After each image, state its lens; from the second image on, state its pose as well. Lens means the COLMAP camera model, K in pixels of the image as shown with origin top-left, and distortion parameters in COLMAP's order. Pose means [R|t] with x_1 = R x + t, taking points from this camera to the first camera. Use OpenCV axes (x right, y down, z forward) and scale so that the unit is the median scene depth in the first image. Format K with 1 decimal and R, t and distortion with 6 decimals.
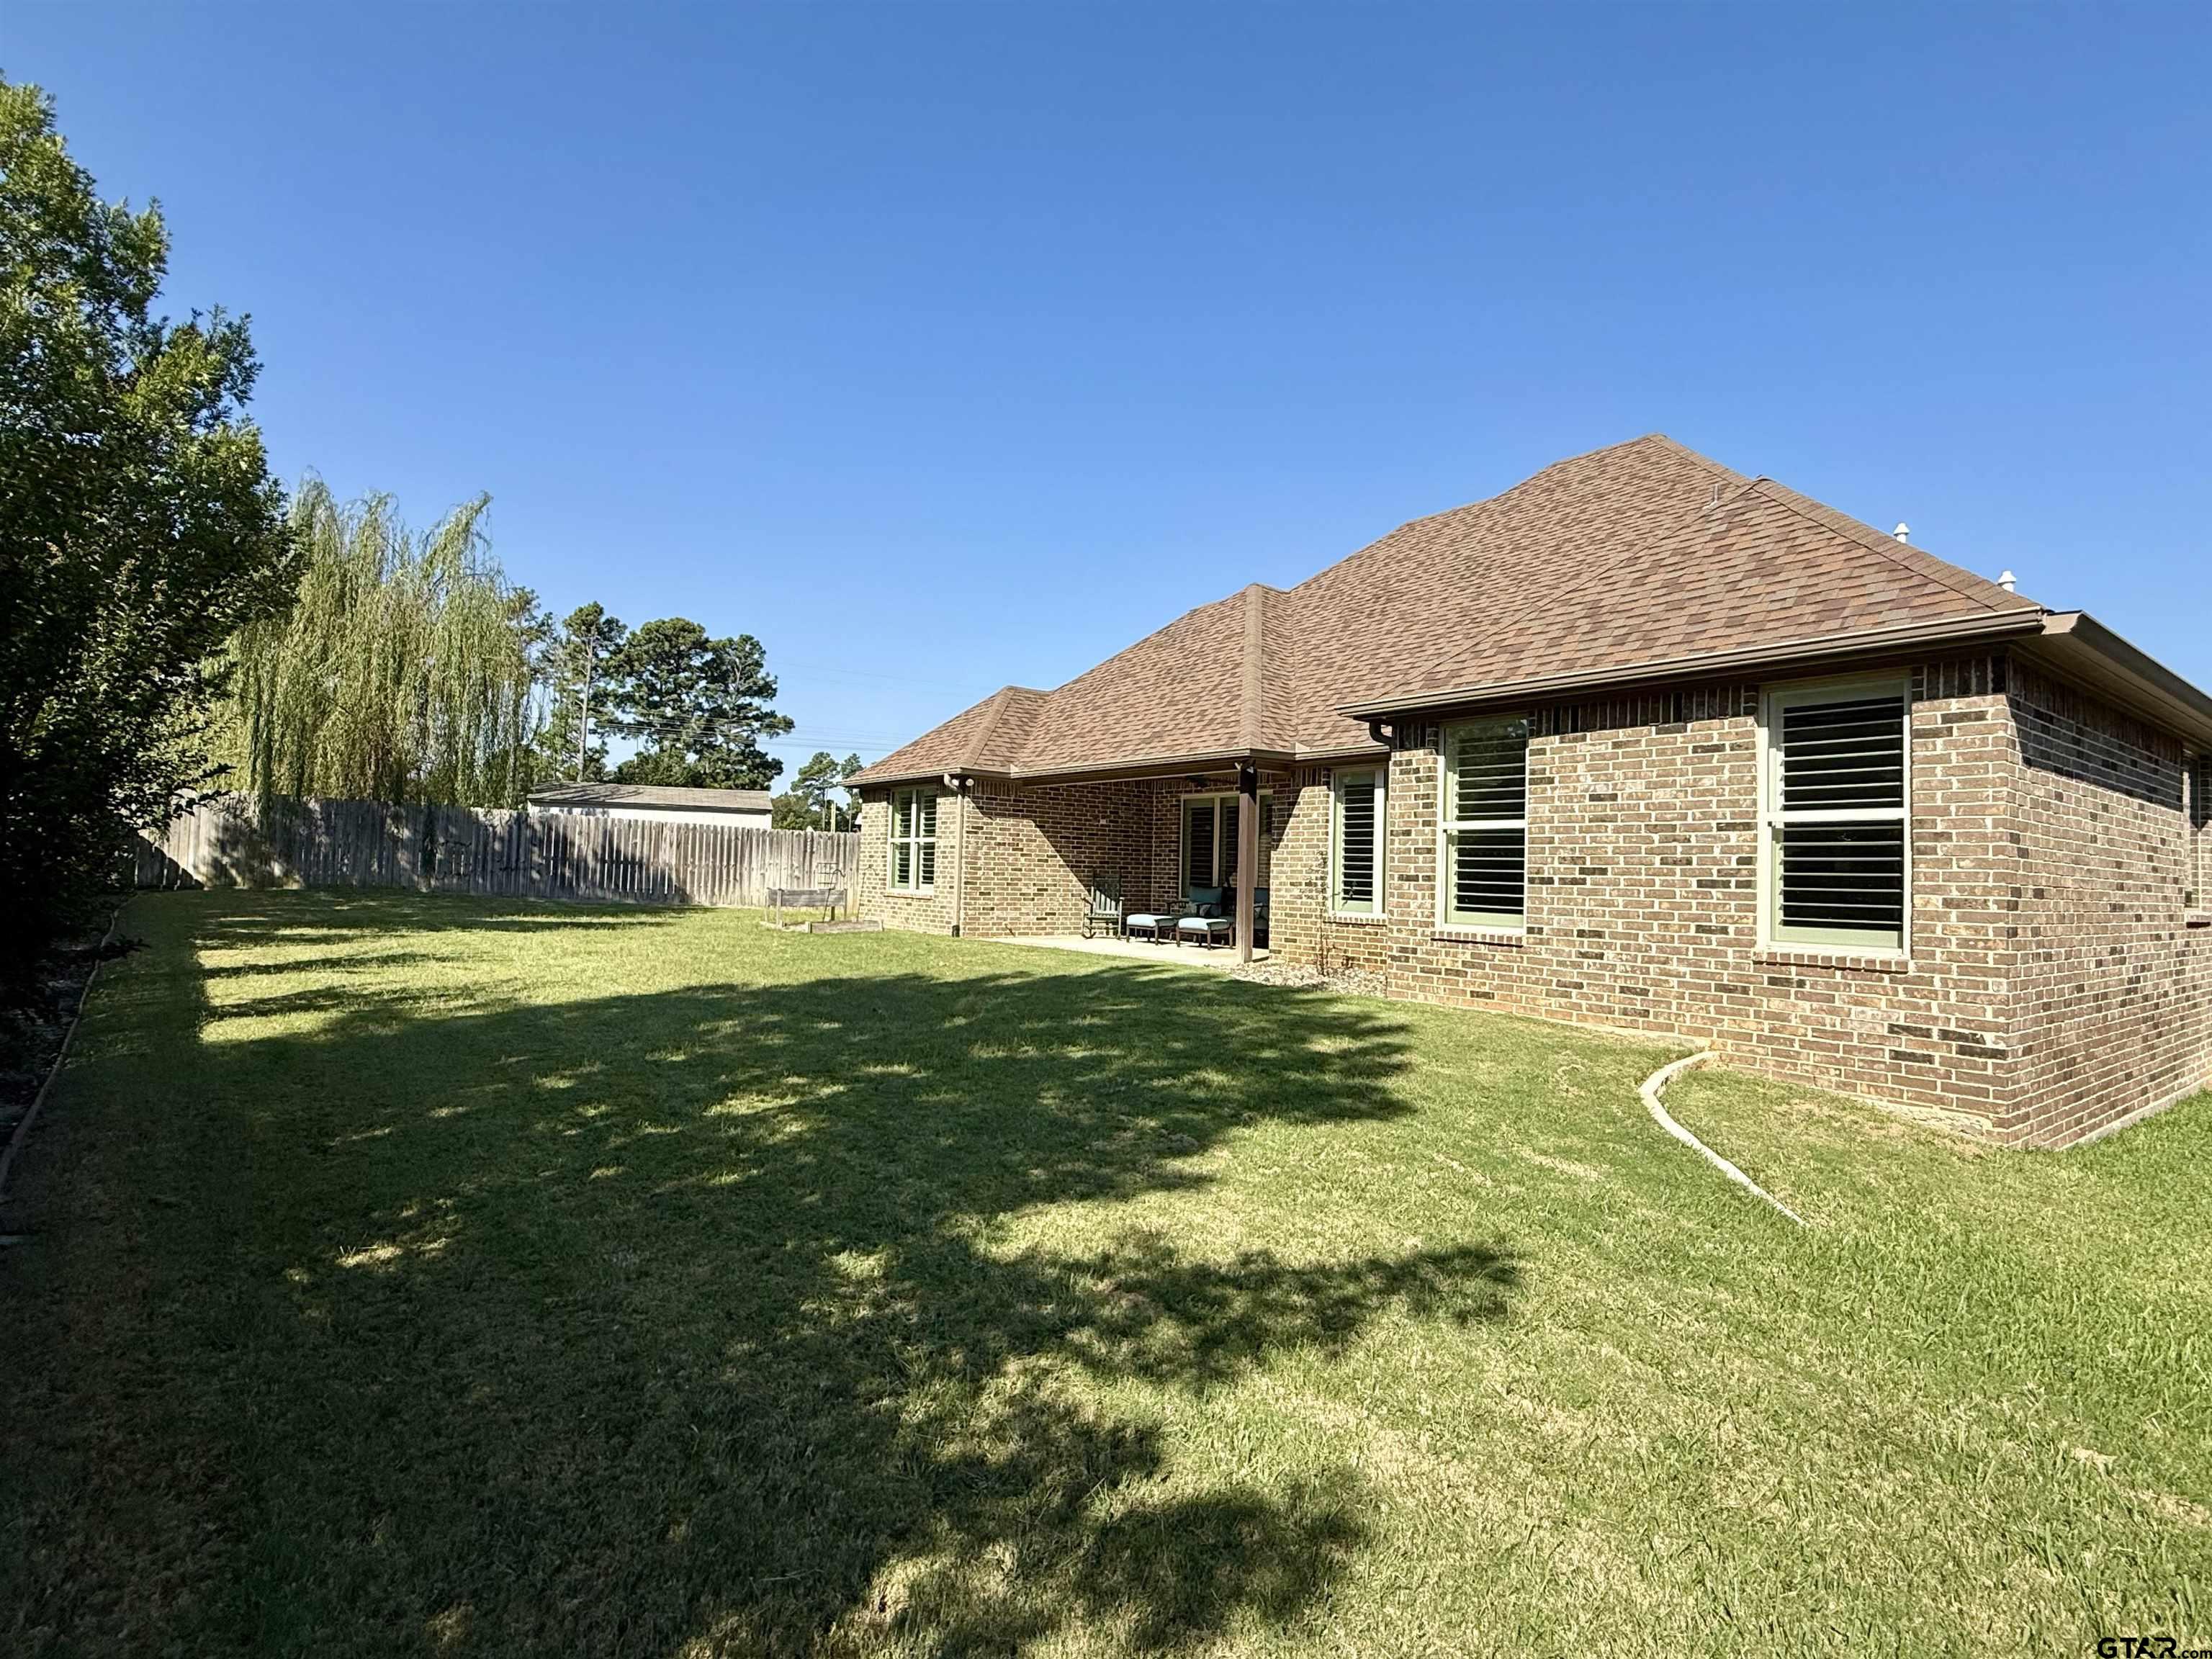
lens RADIAL K [[1110.9, 0, 1108.8], [0, 1110.9, 829.5], [0, 0, 1]] dist [-0.001139, -0.000105]
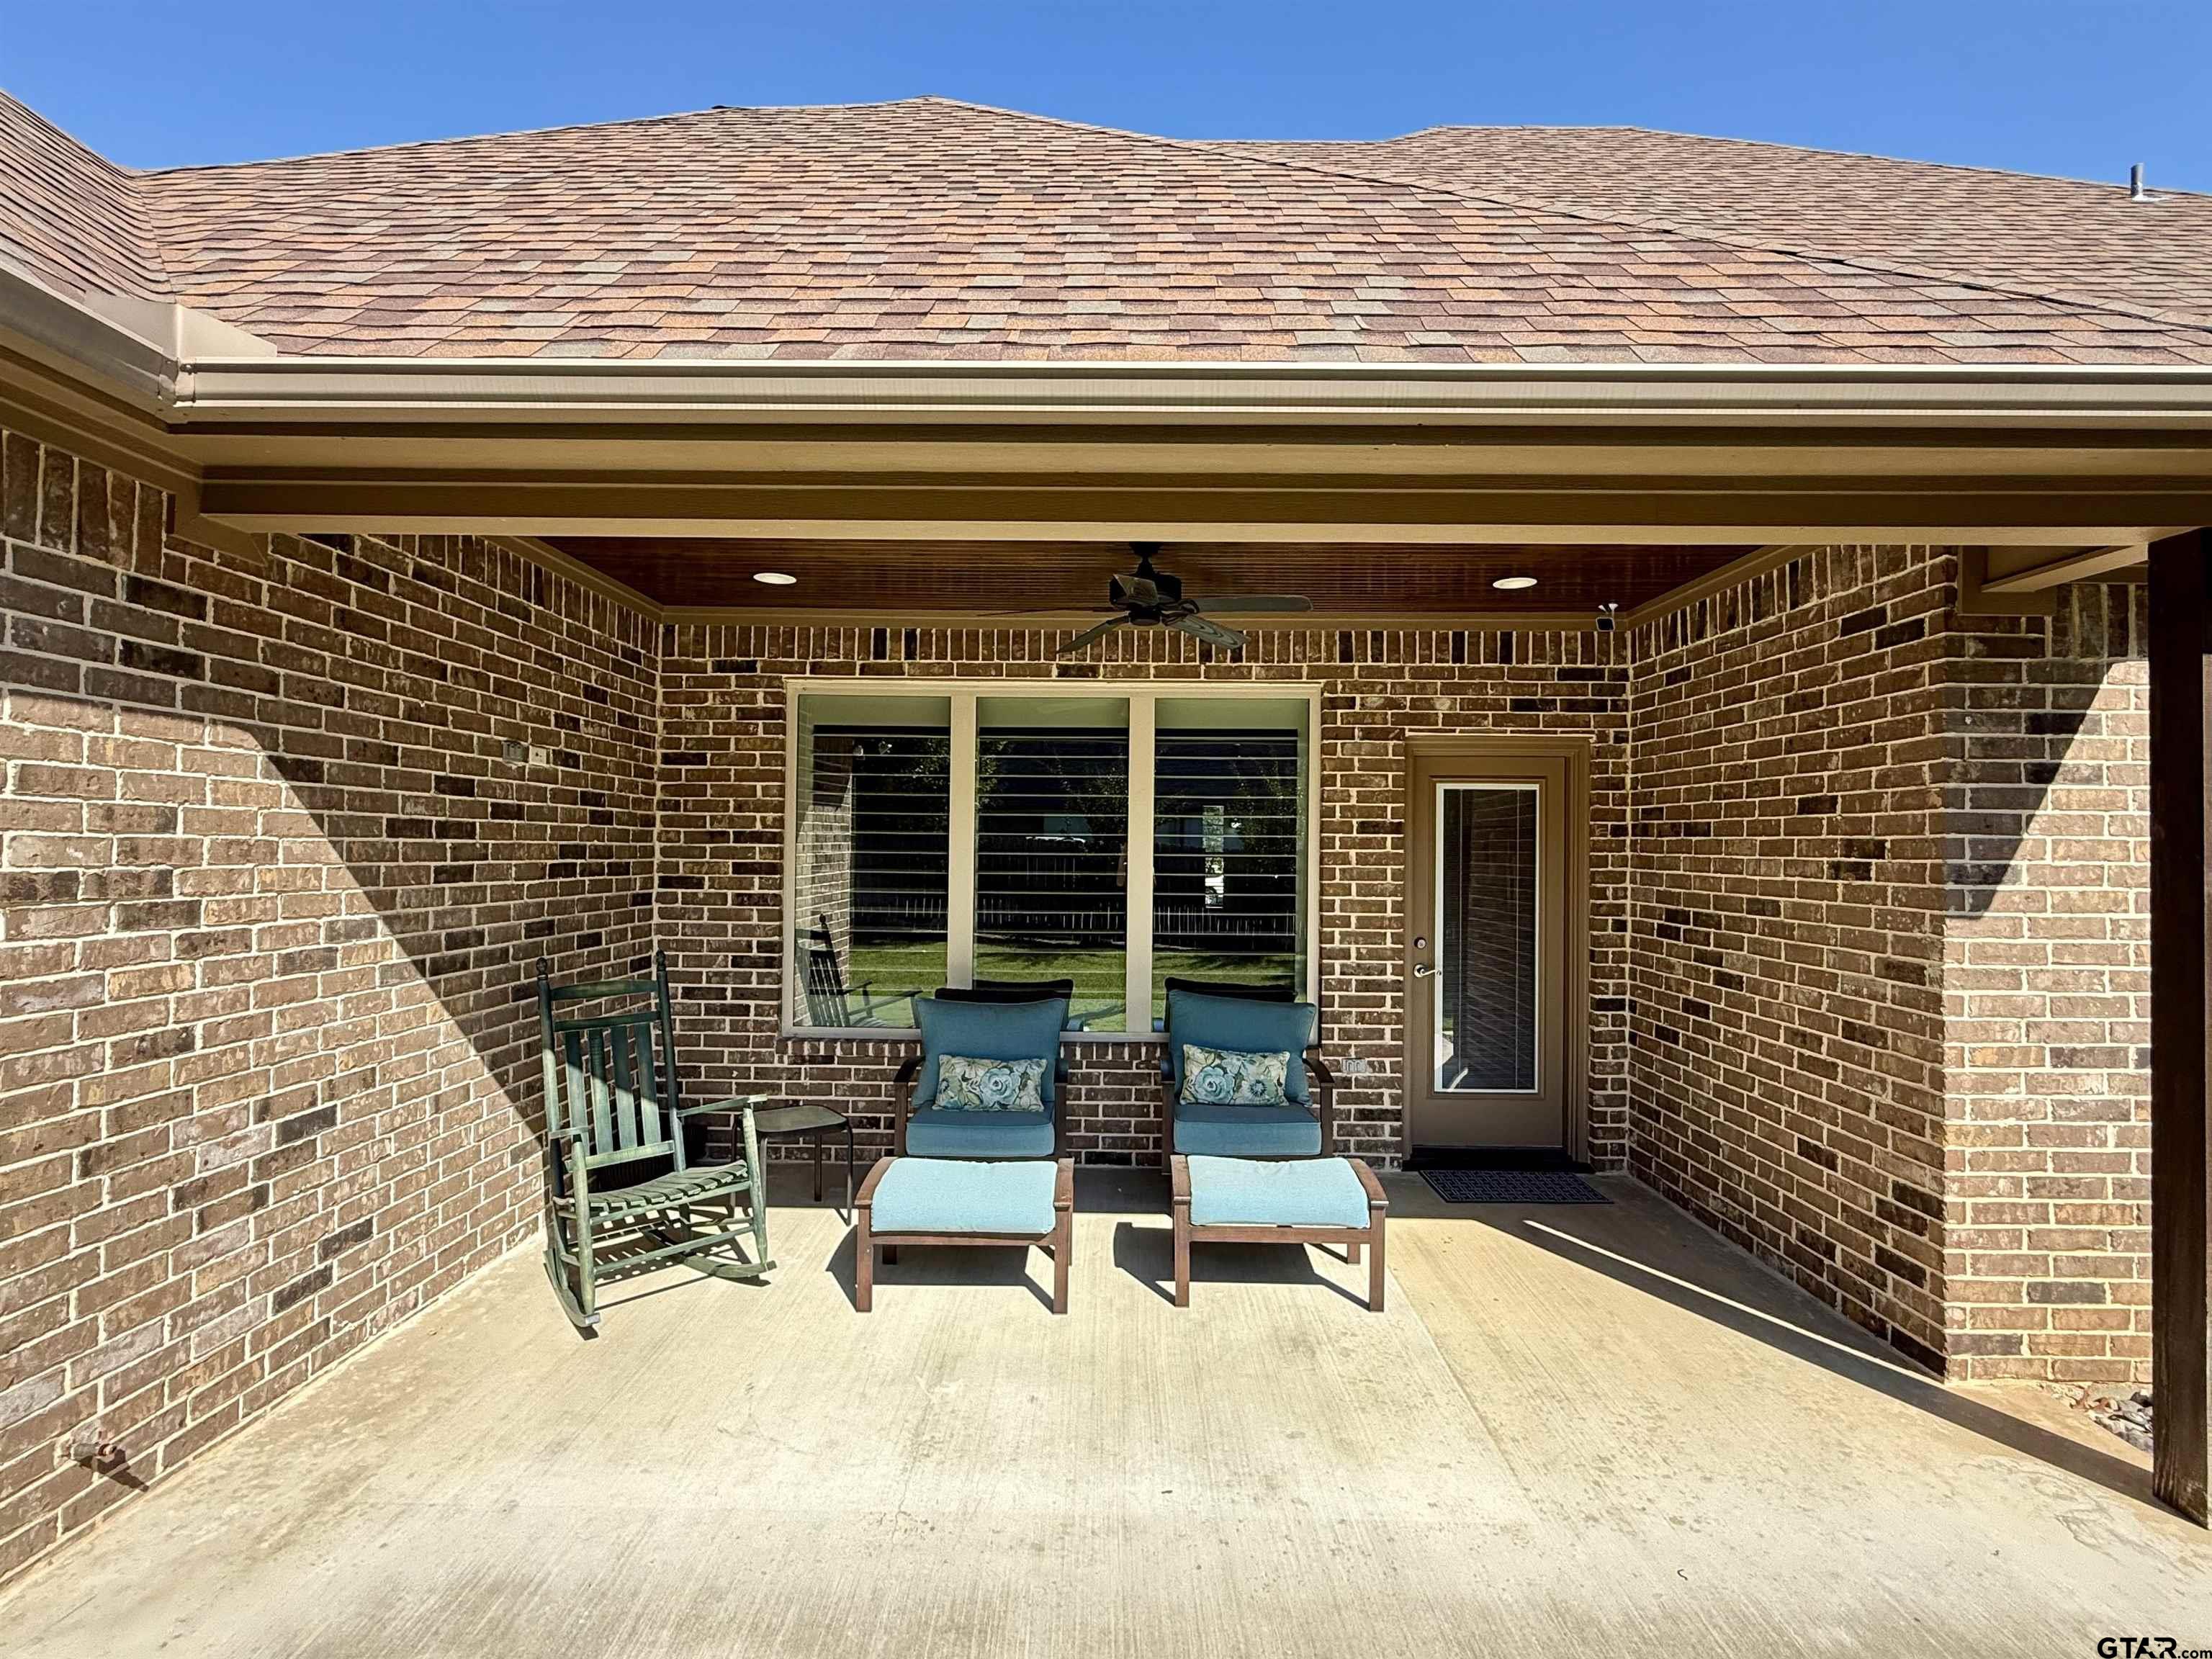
lens RADIAL K [[1110.9, 0, 1106.2], [0, 1110.9, 819.5], [0, 0, 1]] dist [-0.001139, -0.000105]
pose [[0.629204, 0.002957, 0.777234, -0.117689], [-0.025333, 0.999540, 0.016705, -0.001014], [-0.776827, -0.030200, 0.628989, 0.788296]]
